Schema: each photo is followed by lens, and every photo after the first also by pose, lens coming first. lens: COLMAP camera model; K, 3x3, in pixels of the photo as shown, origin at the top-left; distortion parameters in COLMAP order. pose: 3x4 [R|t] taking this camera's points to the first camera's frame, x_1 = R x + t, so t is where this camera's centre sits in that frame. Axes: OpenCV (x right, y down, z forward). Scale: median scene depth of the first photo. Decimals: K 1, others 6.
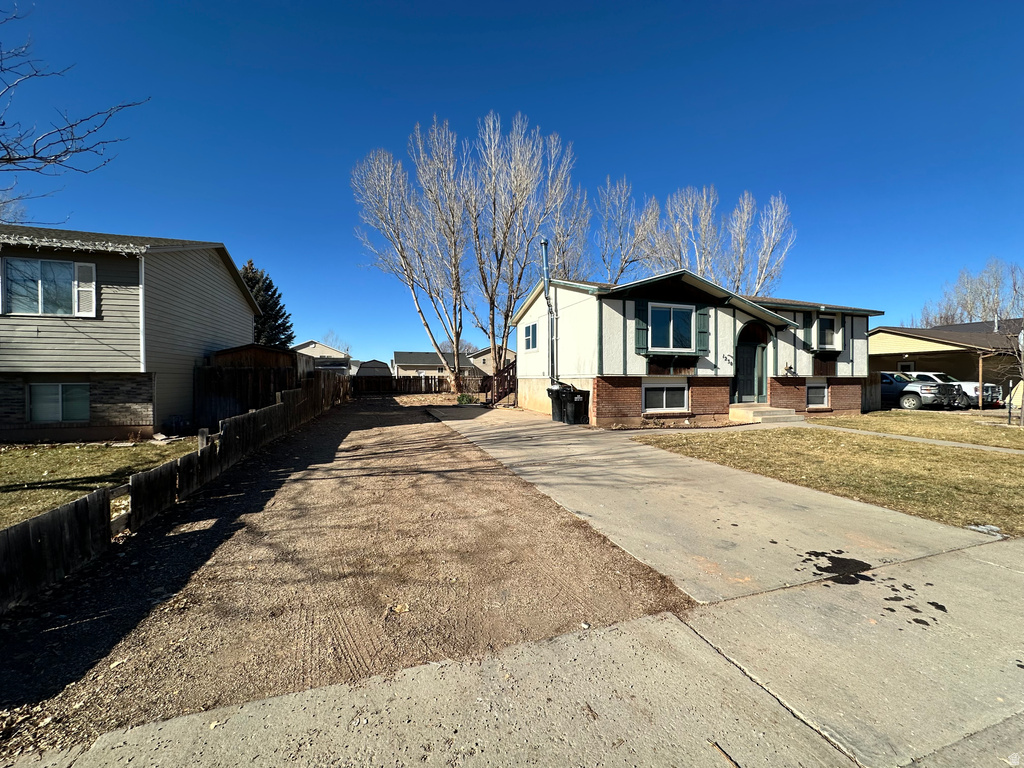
lens RADIAL K [[407.7, 0, 512.8], [0, 407.7, 383.1], [0, 0, 1]] dist [-0.003765, 0.000640]
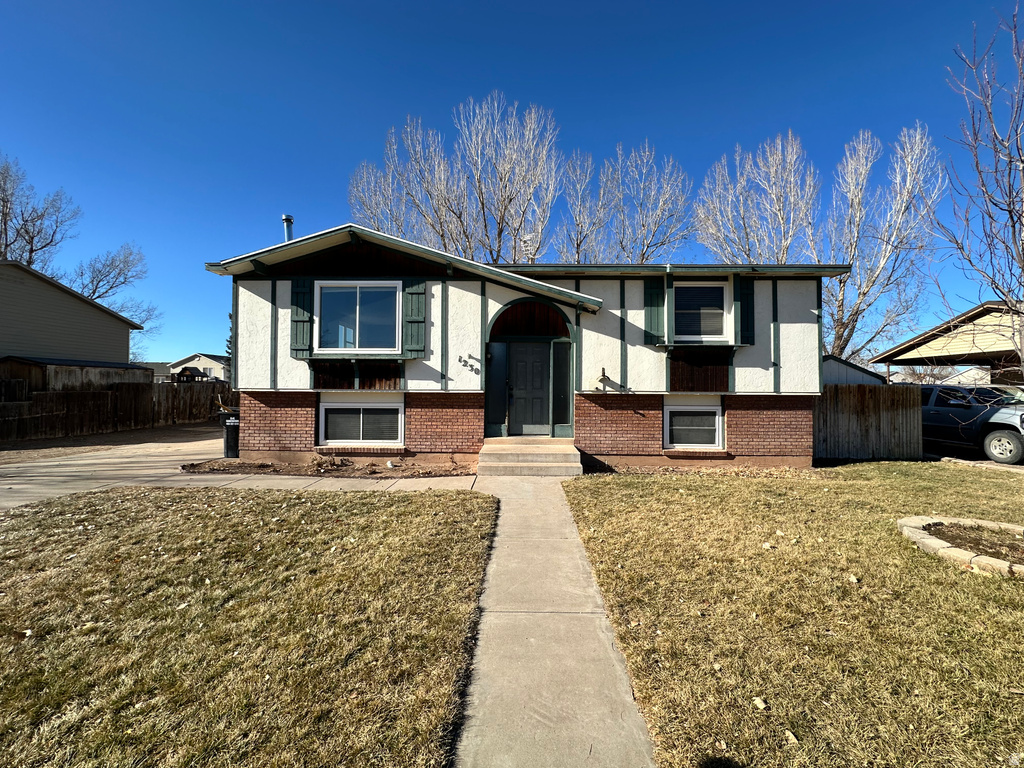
lens RADIAL K [[407.7, 0, 513.3], [0, 407.7, 382.4], [0, 0, 1]] dist [-0.003765, 0.000640]
pose [[0.940237, -0.000362, -0.340520, 0.770331], [-0.009894, 0.999548, -0.028381, -0.014000], [0.340376, 0.030054, 0.939809, 0.433690]]
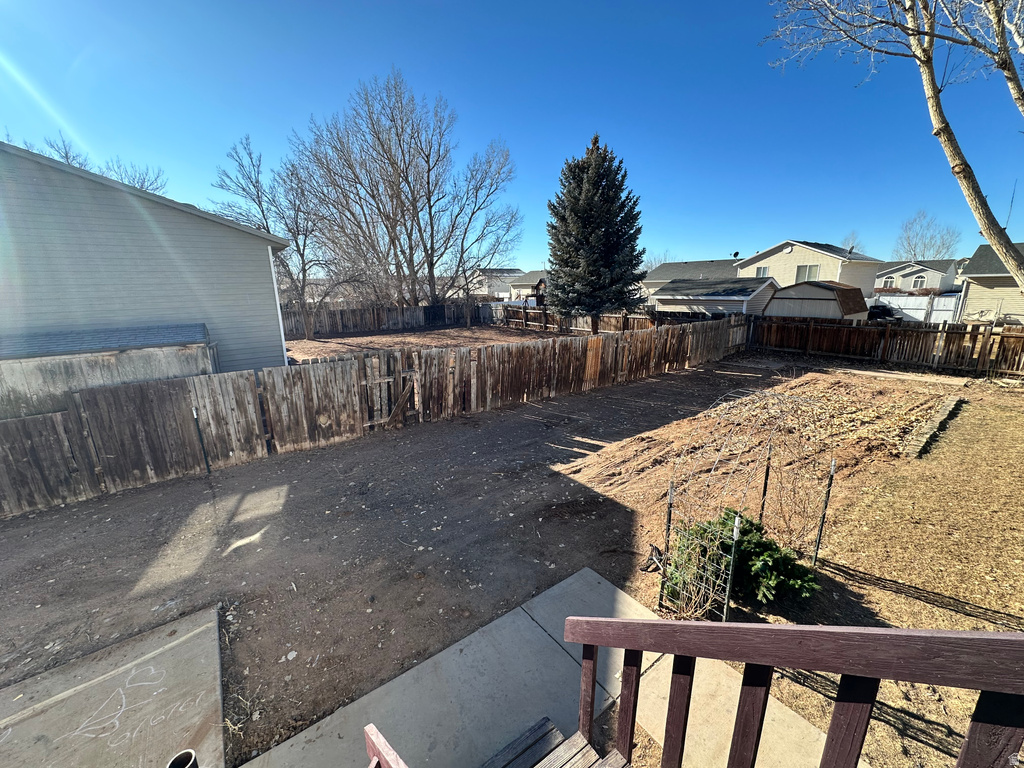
lens RADIAL K [[407.7, 0, 512.5], [0, 407.7, 382.5], [0, 0, 1]] dist [-0.003765, 0.000640]
pose [[0.310079, 0.216444, -0.925745, 0.027661], [0.006317, 0.973249, 0.229666, -0.137404], [0.950690, -0.077062, 0.300416, 1.368271]]
